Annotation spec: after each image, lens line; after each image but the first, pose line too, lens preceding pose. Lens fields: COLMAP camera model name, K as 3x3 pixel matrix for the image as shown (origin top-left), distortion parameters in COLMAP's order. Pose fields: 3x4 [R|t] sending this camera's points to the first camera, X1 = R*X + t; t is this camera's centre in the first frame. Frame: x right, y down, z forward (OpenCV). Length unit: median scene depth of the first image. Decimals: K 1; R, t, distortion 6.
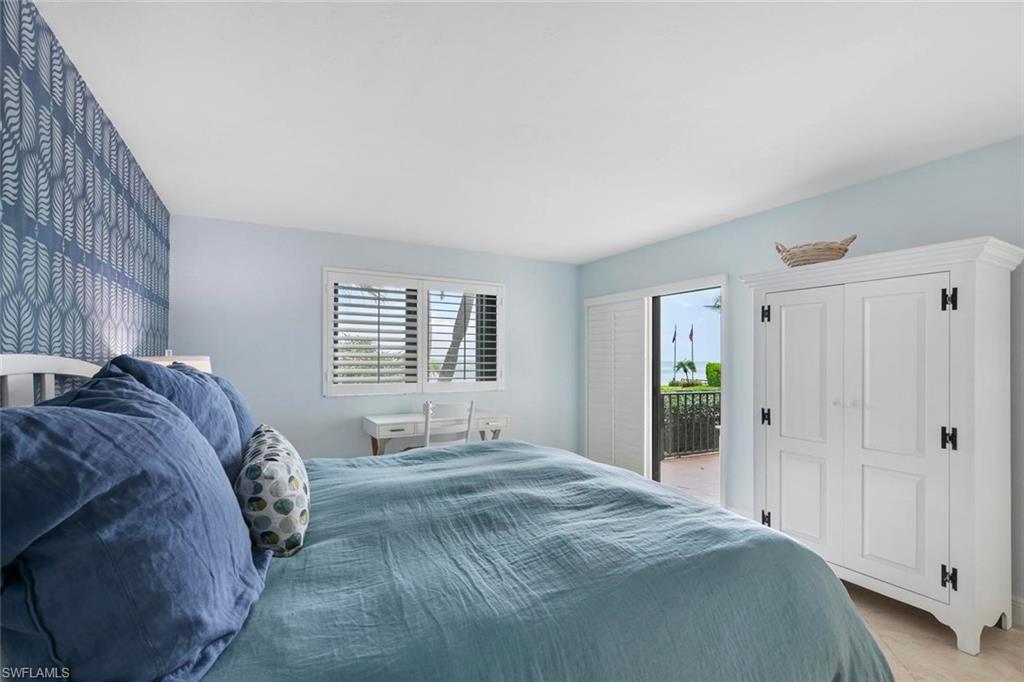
lens RADIAL K [[457.9, 0, 509.5], [0, 457.9, 350.7], [0, 0, 1]] dist [-0.000148, -0.000150]
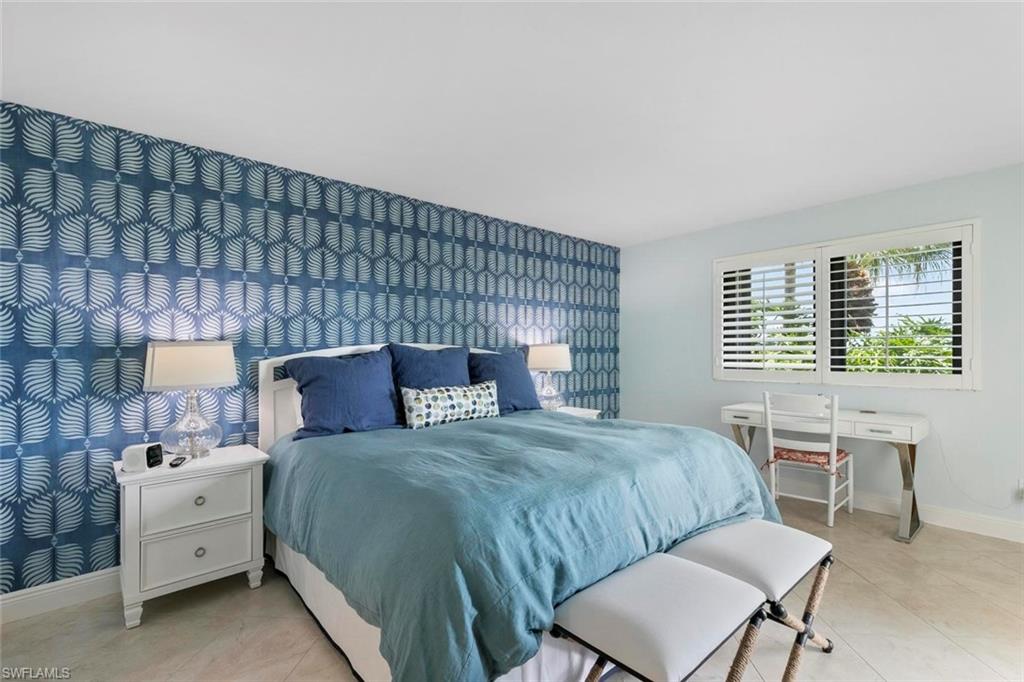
lens RADIAL K [[457.9, 0, 509.5], [0, 457.9, 350.7], [0, 0, 1]] dist [-0.000148, -0.000150]
pose [[0.221064, -0.006468, -0.975238, 0.582669], [0.028991, 0.999580, -0.000057, 0.019912], [0.974828, -0.028260, 0.221159, 0.318115]]
